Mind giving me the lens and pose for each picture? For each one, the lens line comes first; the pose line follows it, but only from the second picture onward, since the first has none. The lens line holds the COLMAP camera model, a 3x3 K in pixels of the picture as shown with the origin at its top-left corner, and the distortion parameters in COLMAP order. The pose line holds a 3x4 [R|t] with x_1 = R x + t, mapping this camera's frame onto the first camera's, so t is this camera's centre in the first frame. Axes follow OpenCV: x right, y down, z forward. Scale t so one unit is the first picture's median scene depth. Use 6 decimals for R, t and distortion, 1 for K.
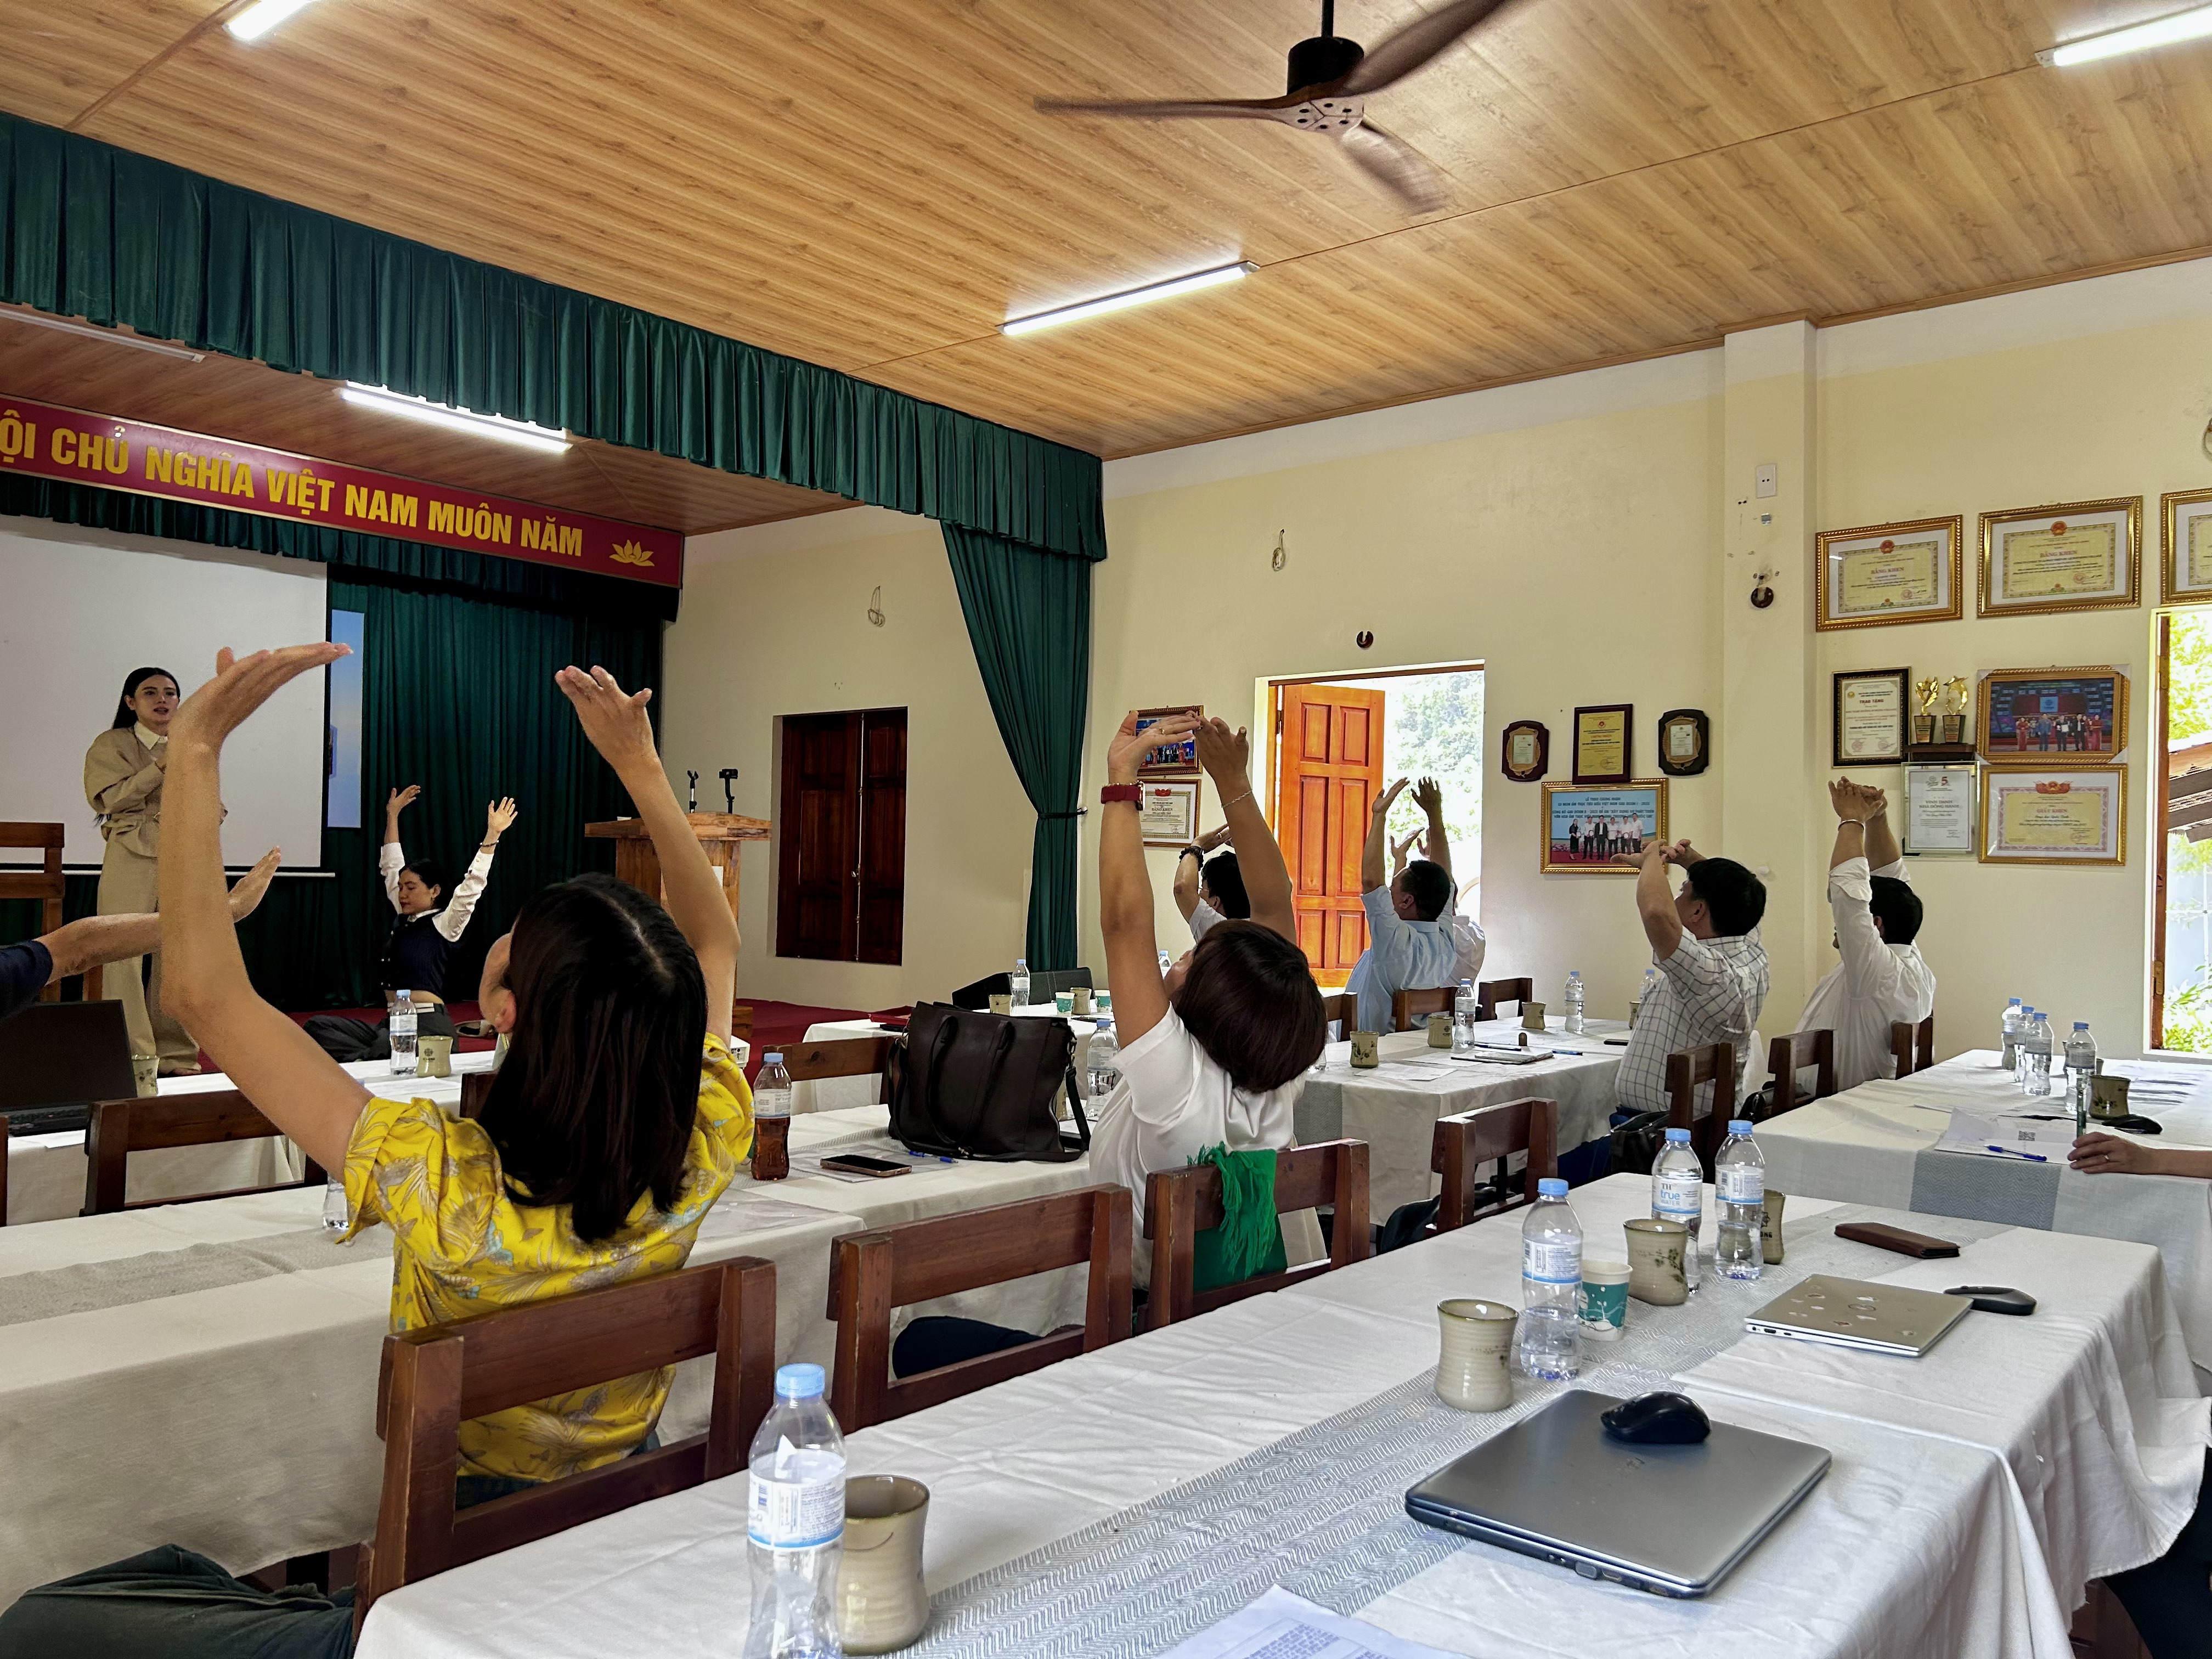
lens RADIAL K [[1690.6, 0, 1103.0], [0, 1690.6, 834.0], [0, 0, 1]] dist [0.044225, -0.022383]
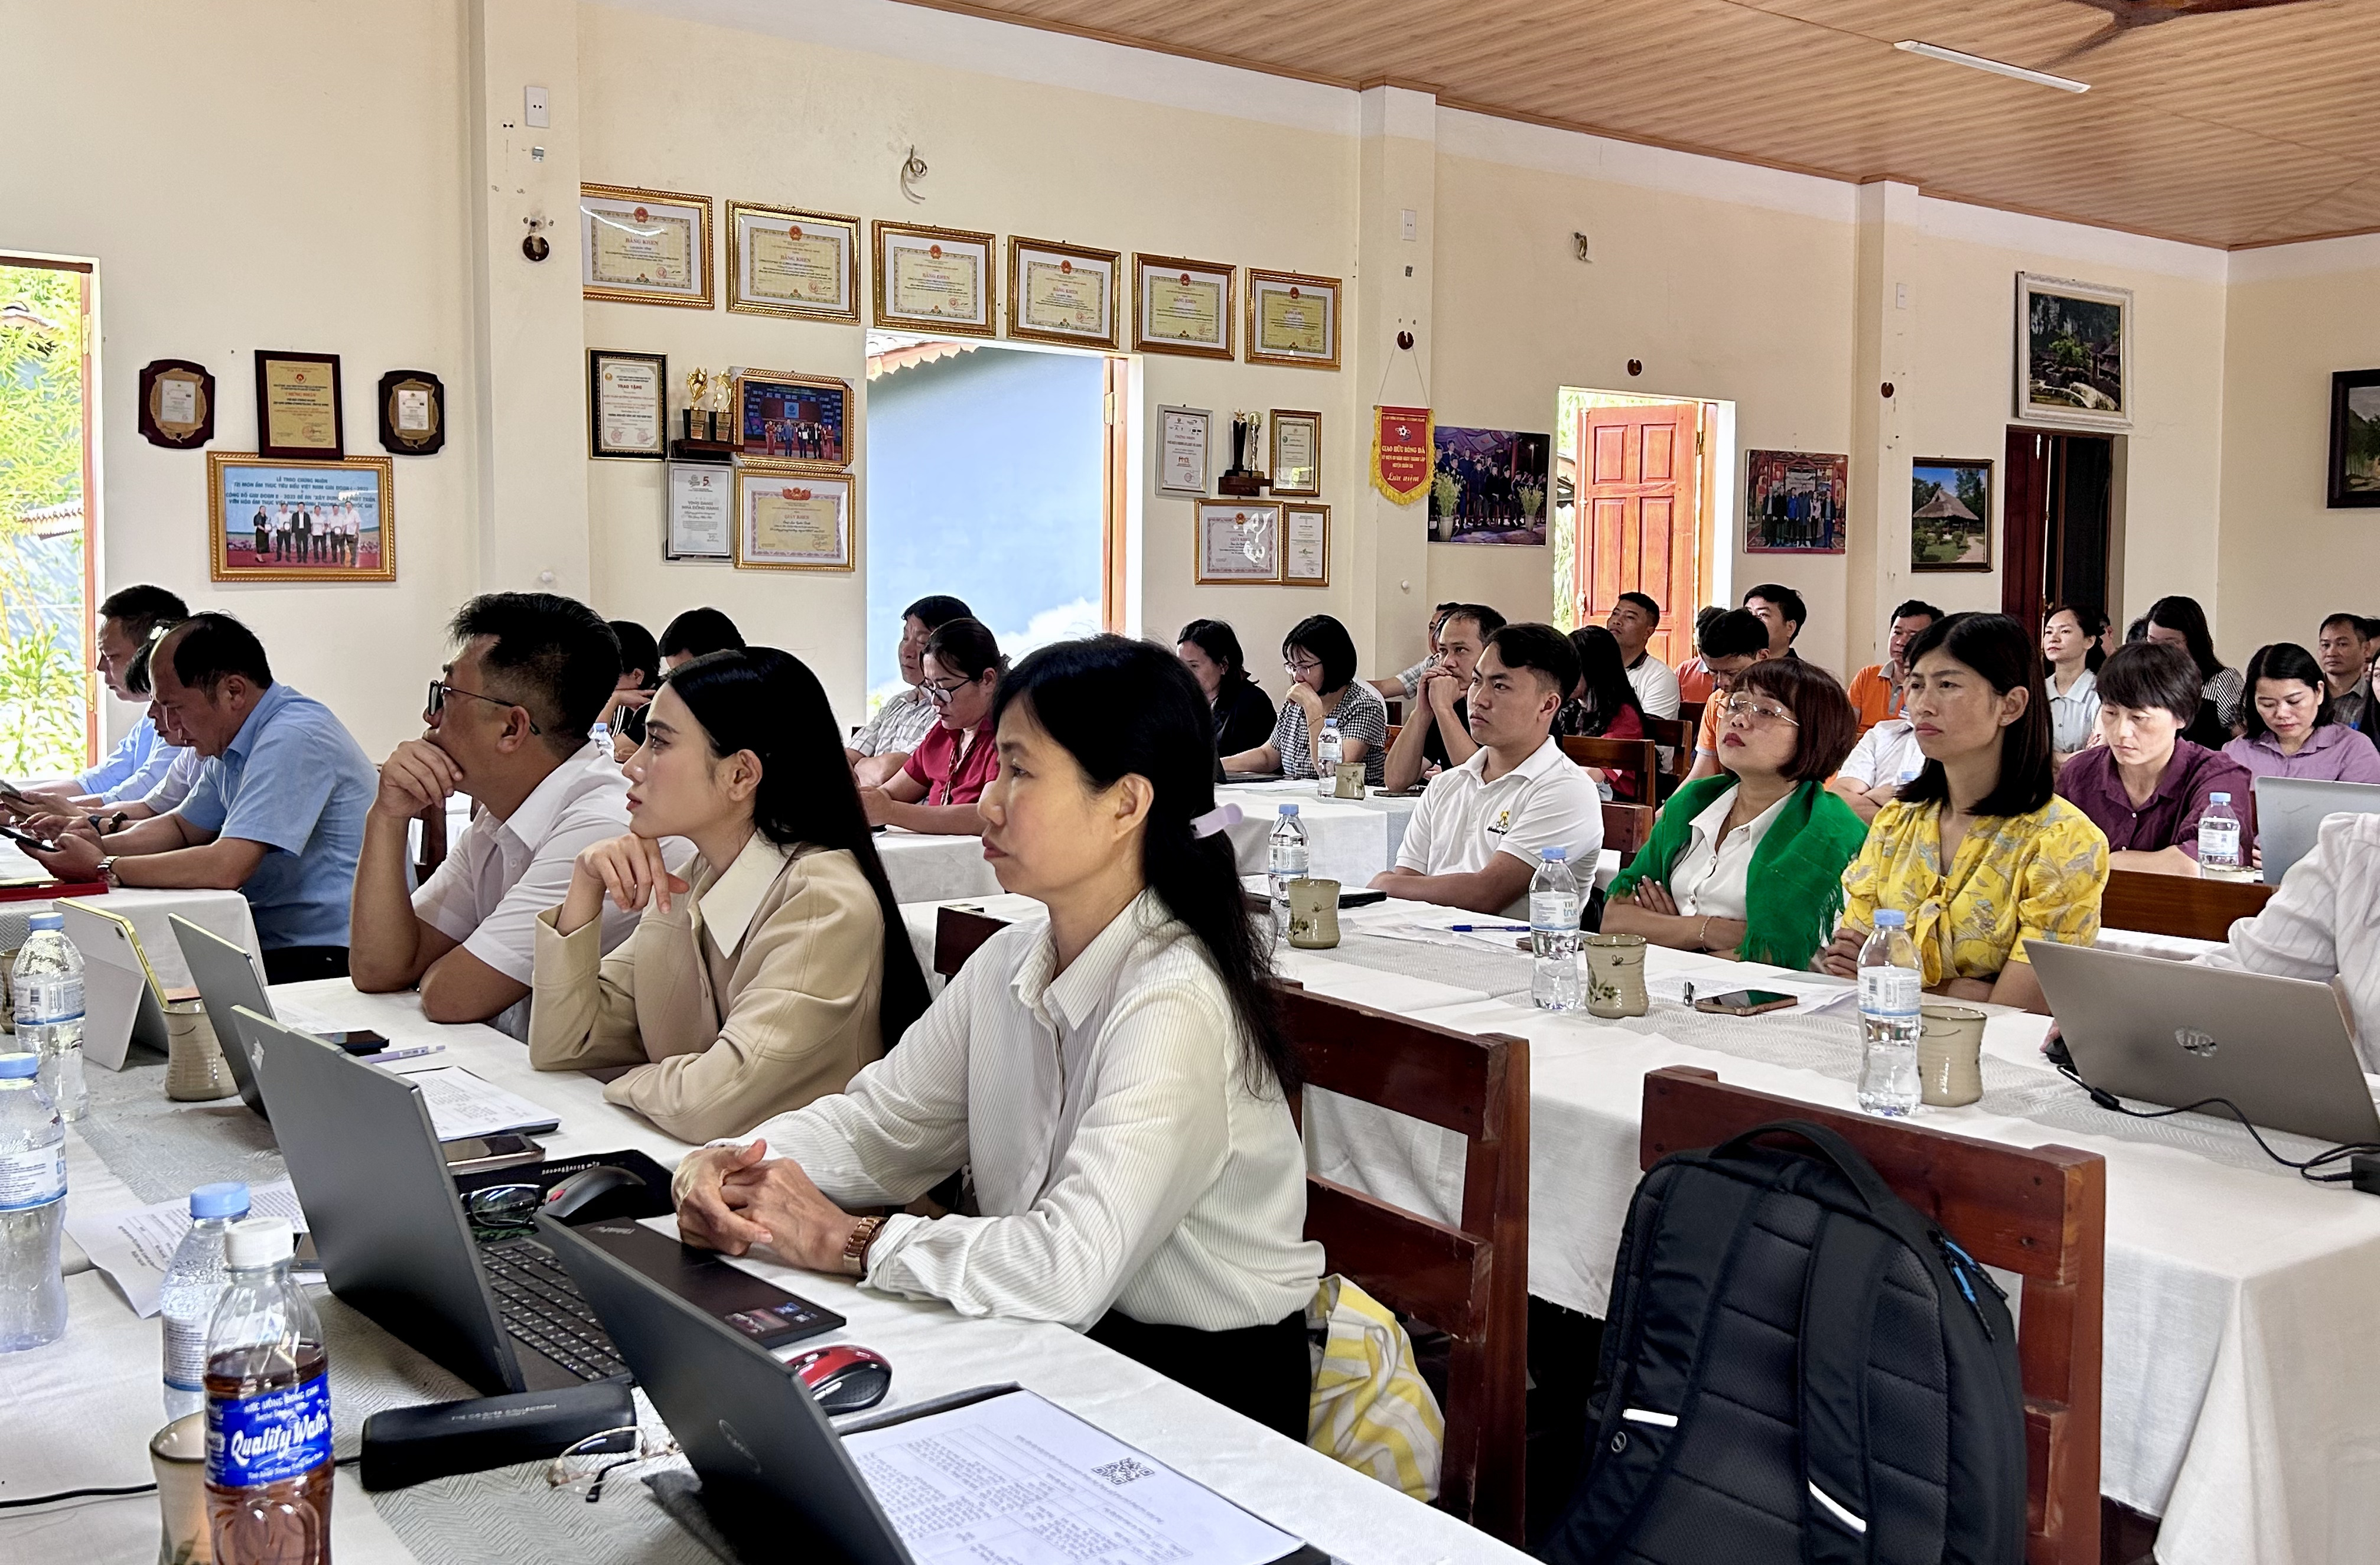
lens RADIAL K [[2163.7, 0, 1201.2], [0, 2163.7, 735.2], [0, 0, 1]] dist [0.098492, -0.131692]
pose [[0.232019, -0.074825, 0.969829, -0.553730], [-0.019272, 0.996488, 0.081493, 0.004934], [-0.972520, -0.037599, 0.229762, 0.398762]]
